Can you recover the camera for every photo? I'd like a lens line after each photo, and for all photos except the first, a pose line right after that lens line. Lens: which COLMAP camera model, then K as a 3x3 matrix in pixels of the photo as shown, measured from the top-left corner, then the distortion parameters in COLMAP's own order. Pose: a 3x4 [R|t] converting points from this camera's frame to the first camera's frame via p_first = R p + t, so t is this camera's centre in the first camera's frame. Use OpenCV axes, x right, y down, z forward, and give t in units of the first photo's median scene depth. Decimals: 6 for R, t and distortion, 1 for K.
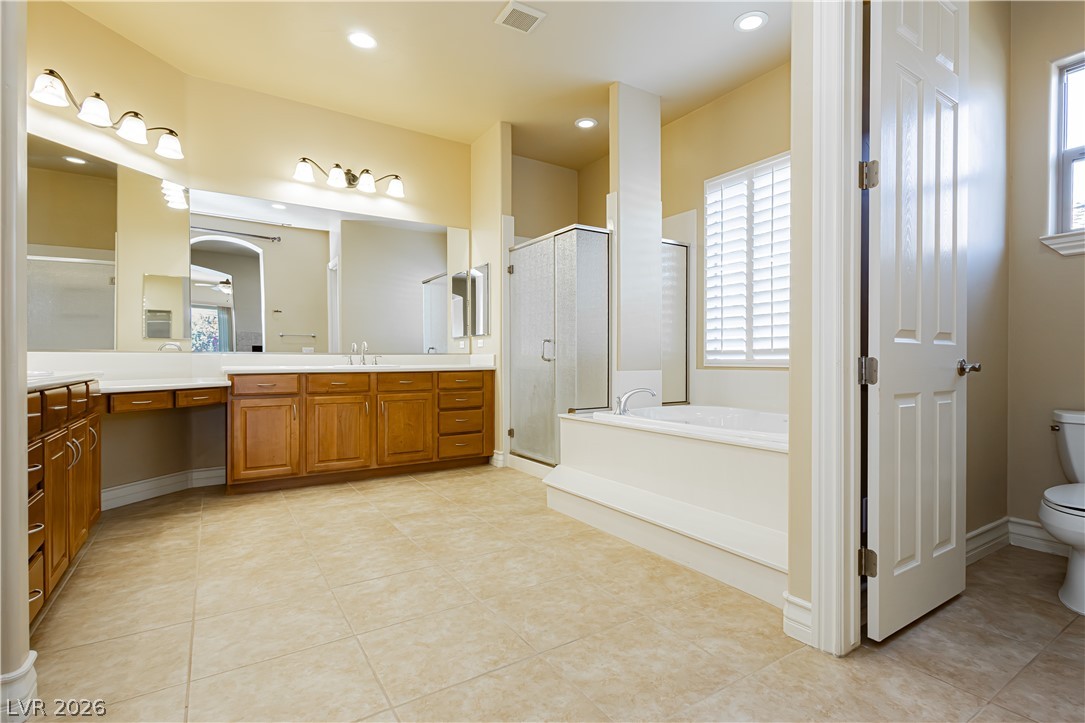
lens RADIAL K [[497.0, 0, 542.5], [0, 497.0, 361.5], [0, 0, 1]] dist [0.007714, -0.000115]
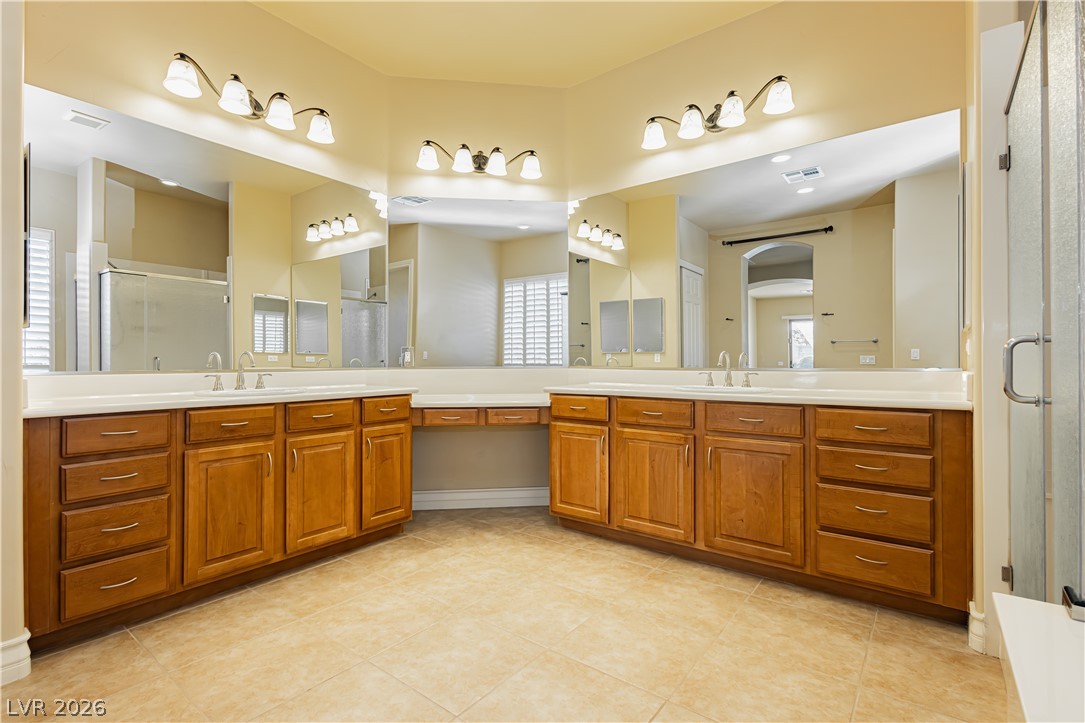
lens RADIAL K [[497.0, 0, 542.5], [0, 497.0, 361.5], [0, 0, 1]] dist [0.007714, -0.000115]
pose [[0.377635, -0.004228, -0.925945, 0.203261], [-0.006334, 0.999954, -0.007149, -0.024971], [0.925933, 0.008564, 0.377591, 0.637970]]
